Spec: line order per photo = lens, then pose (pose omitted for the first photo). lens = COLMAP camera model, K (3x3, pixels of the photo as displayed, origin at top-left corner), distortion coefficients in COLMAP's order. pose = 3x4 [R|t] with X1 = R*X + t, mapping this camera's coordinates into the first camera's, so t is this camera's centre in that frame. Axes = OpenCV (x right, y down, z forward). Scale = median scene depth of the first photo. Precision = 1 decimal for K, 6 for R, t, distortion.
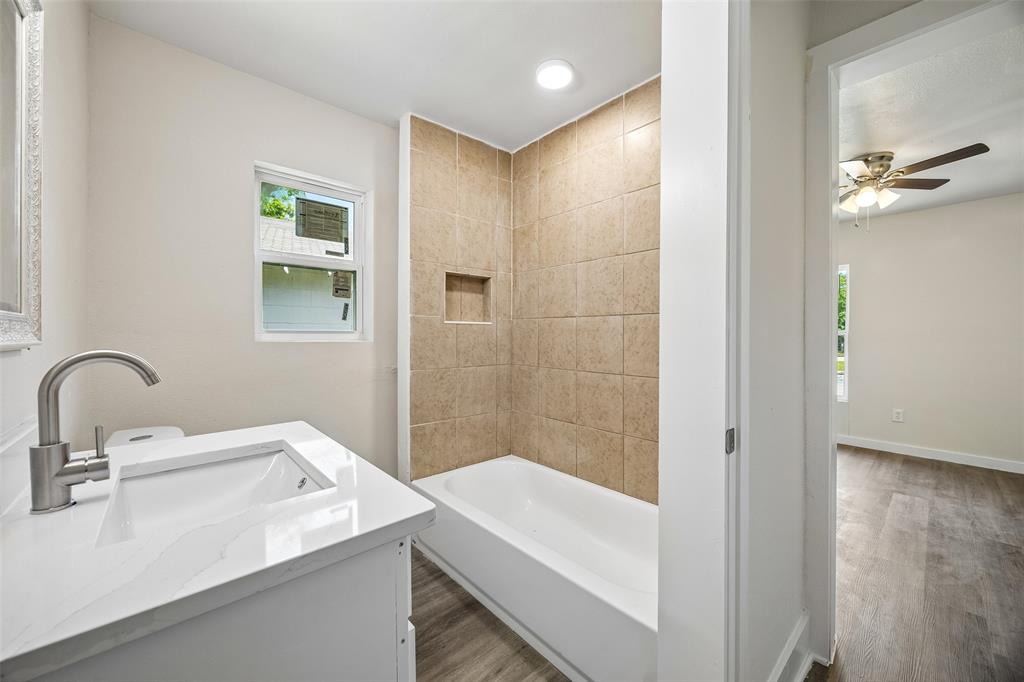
lens RADIAL K [[390.8, 0, 516.9], [0, 390.8, 333.8], [0, 0, 1]] dist [-0.006858, 0.000018]
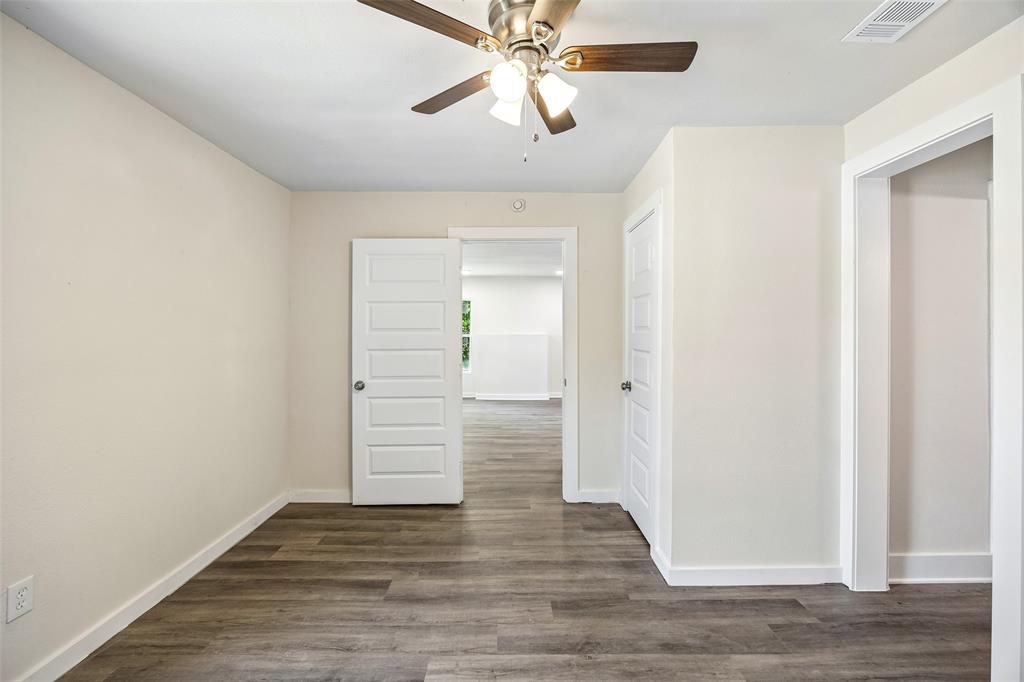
lens RADIAL K [[428.6, 0, 509.6], [0, 428.6, 329.6], [0, 0, 1]] dist [-0.014605, 0.000176]
pose [[-0.730207, 0.002116, 0.683223, 0.535484], [0.002830, 0.999996, -0.000073, -0.048850], [-0.683220, 0.001880, -0.730210, 1.339728]]
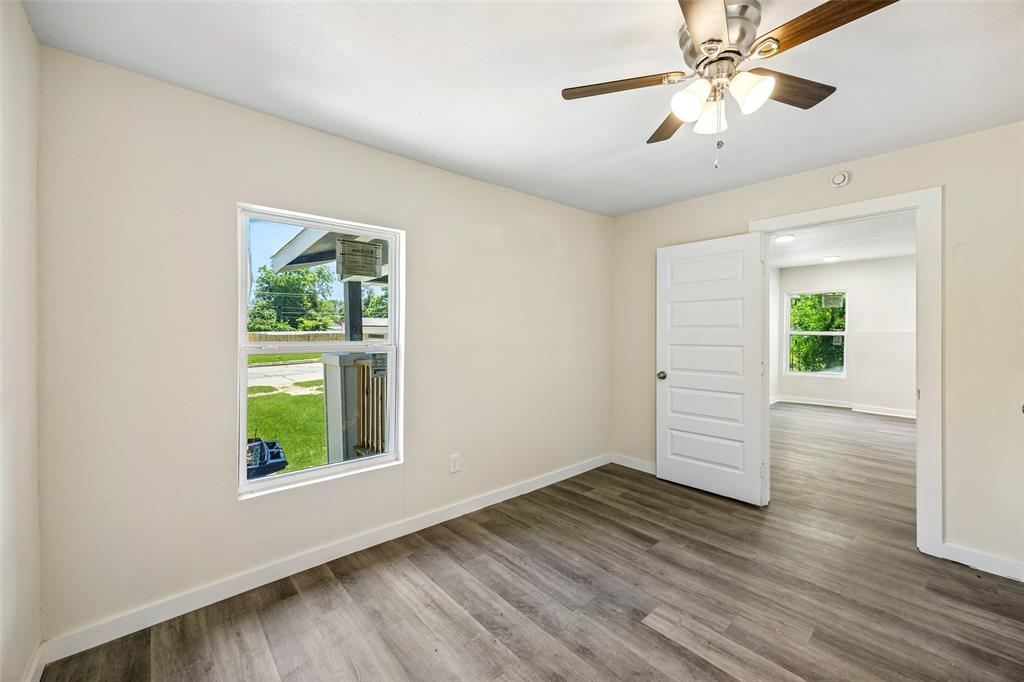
lens RADIAL K [[403.5, 0, 509.0], [0, 403.5, 330.1], [0, 0, 1]] dist [-0.000535, 0.000060]
pose [[0.040766, -0.001668, 0.999167, 0.347158], [0.006907, 0.999975, 0.001387, -0.044989], [-0.999145, 0.006845, 0.040777, 1.200279]]
